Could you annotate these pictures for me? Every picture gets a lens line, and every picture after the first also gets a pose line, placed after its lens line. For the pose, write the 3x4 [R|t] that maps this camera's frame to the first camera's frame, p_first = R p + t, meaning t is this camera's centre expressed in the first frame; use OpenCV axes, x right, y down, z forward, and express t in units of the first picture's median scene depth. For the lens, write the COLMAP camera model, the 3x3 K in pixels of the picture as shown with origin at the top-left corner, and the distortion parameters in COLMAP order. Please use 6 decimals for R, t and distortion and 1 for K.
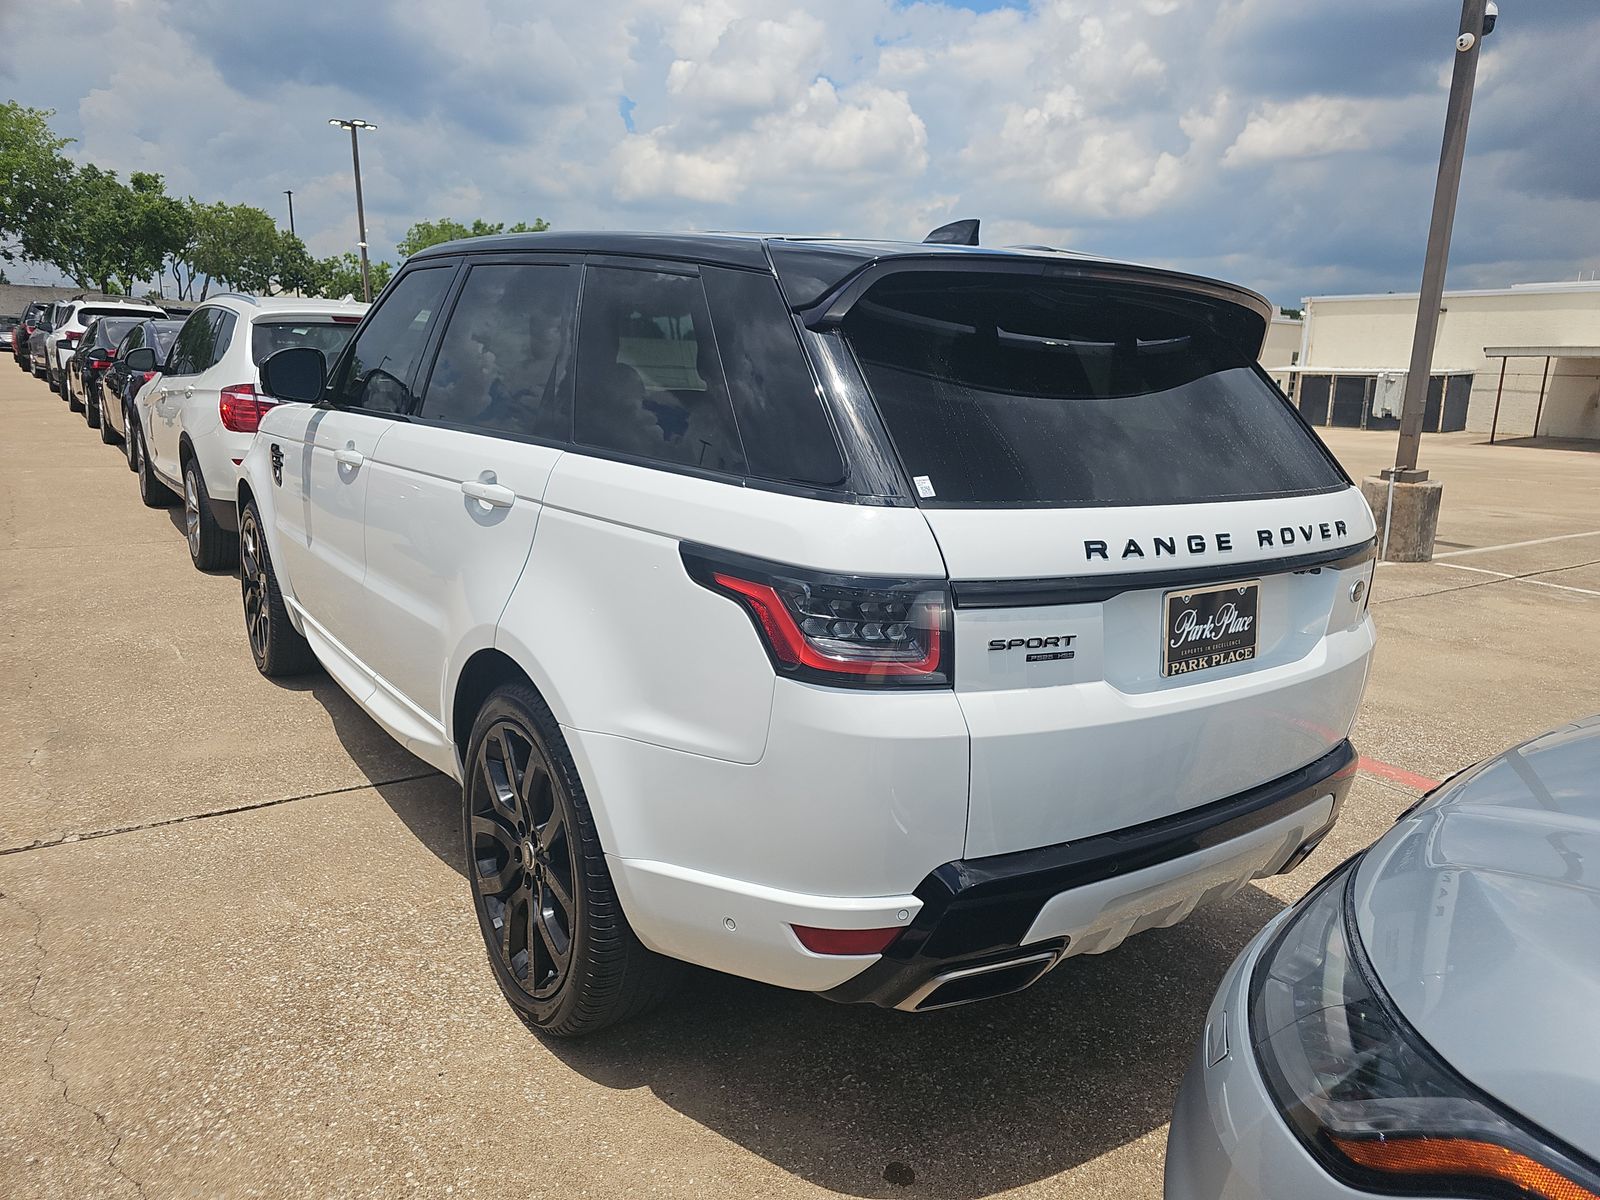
lens RADIAL K [[1082.3, 0, 779.8], [0, 1082.3, 612.9], [0, 0, 1]] dist [0.026696, -0.019839]
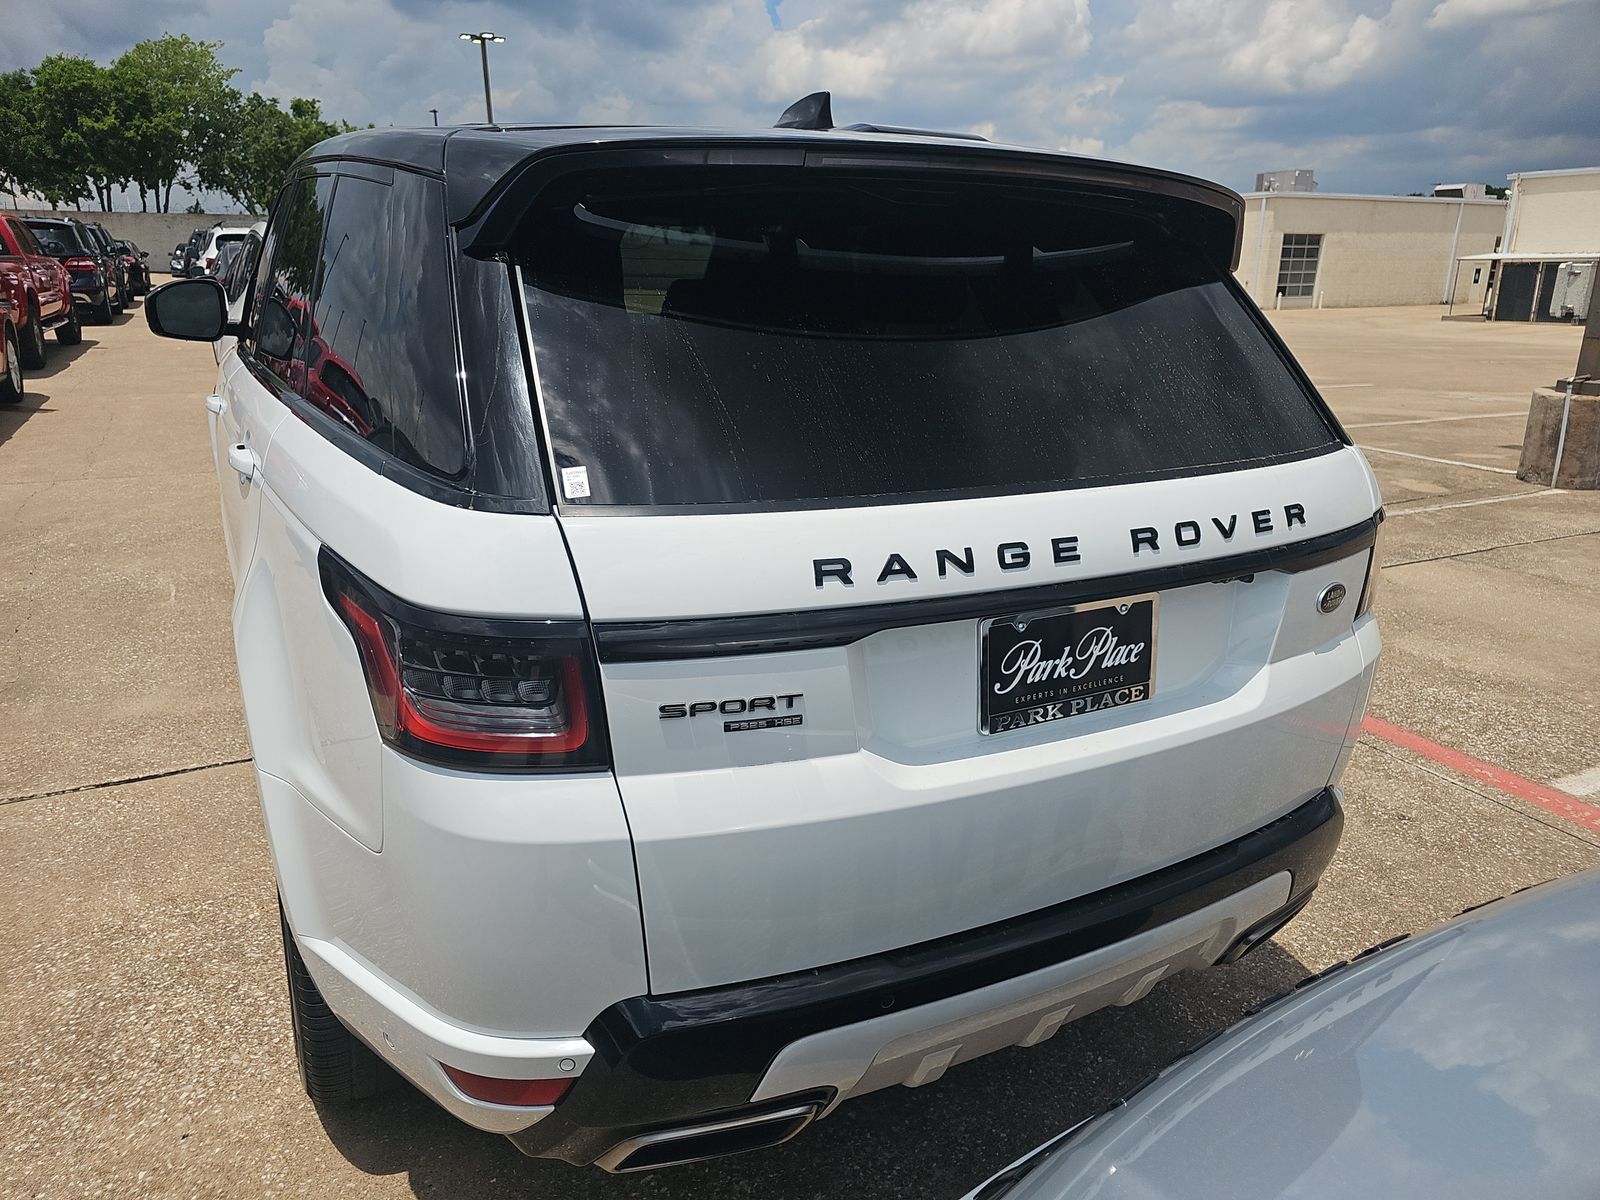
lens RADIAL K [[1058.3, 0, 795.6], [0, 1058.3, 590.0], [0, 0, 1]] dist [0.025379, -0.022509]
pose [[0.988827, 0.015659, -0.148244, 0.237259], [-0.005239, 0.997504, 0.070420, -0.060475], [0.148977, -0.068856, 0.986440, 0.213423]]
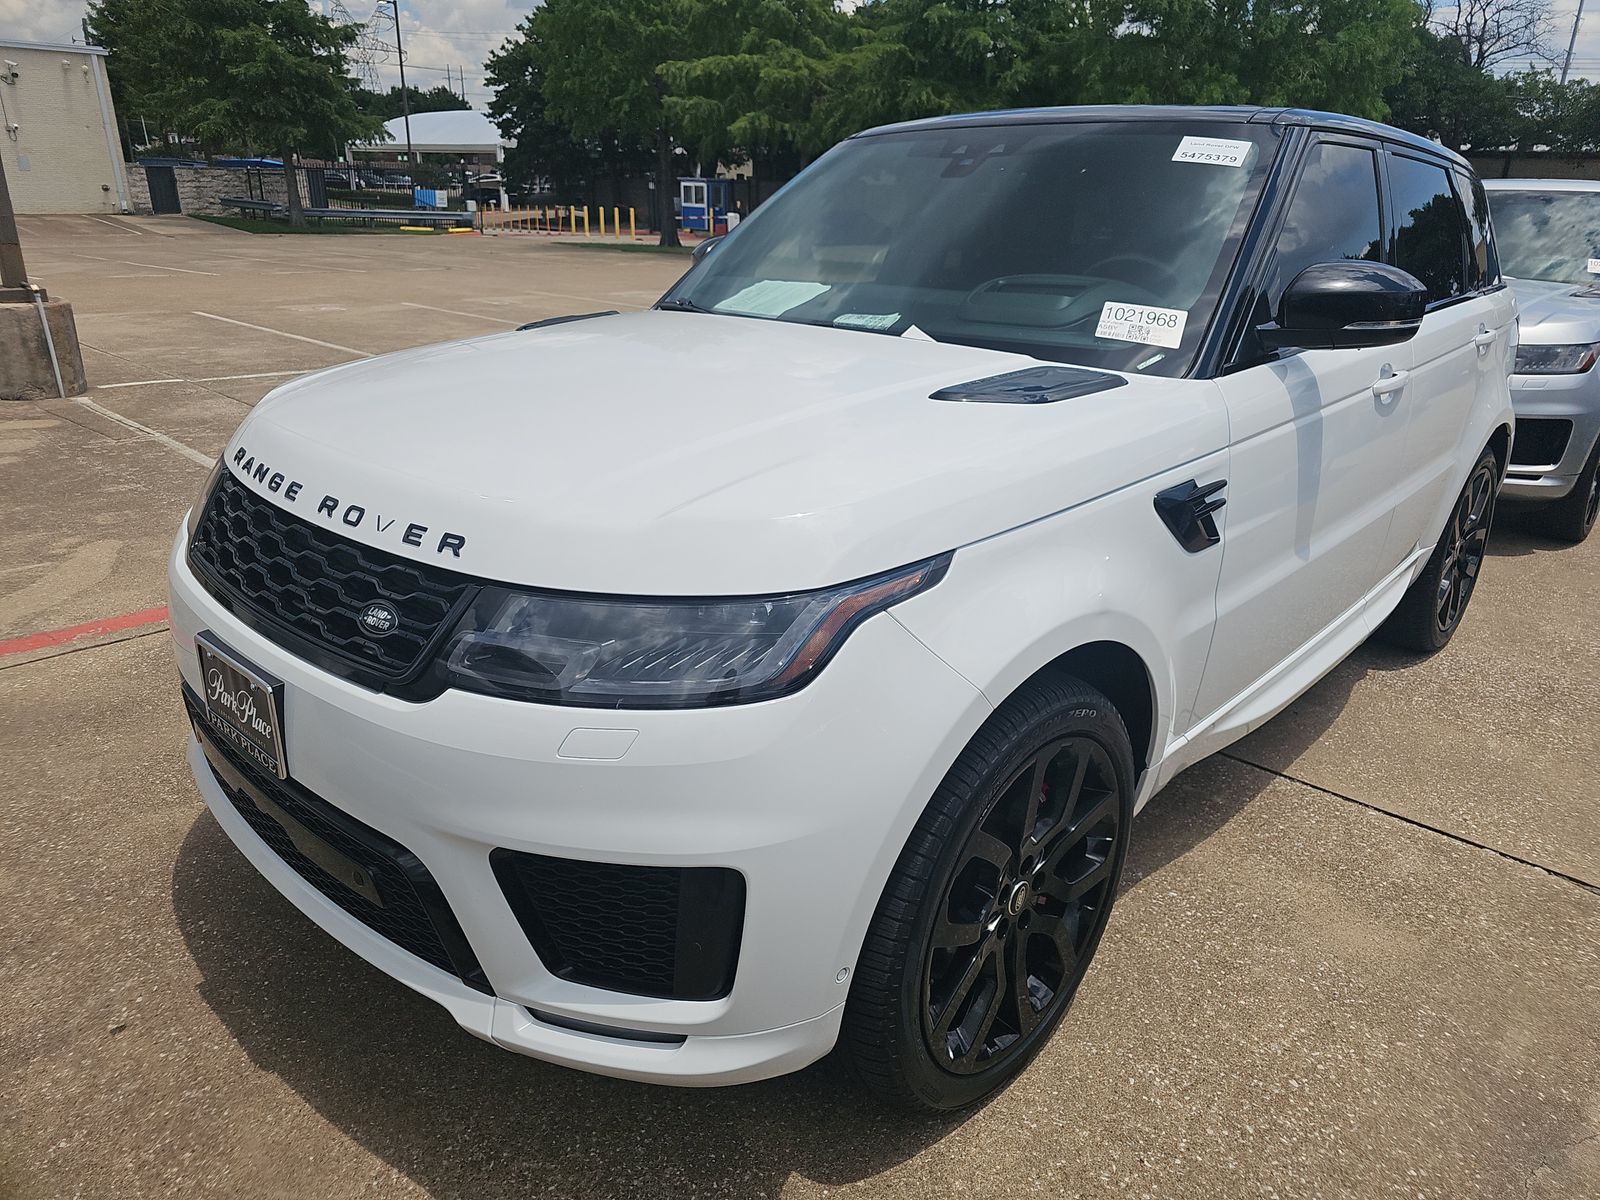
lens RADIAL K [[1082.3, 0, 779.8], [0, 1082.3, 612.9], [0, 0, 1]] dist [0.026696, -0.019839]
pose [[-0.170067, -0.399170, 0.900966, -1.279333], [0.191977, 0.883347, 0.427602, -0.489458], [-0.966552, 0.245686, -0.073596, 1.755856]]
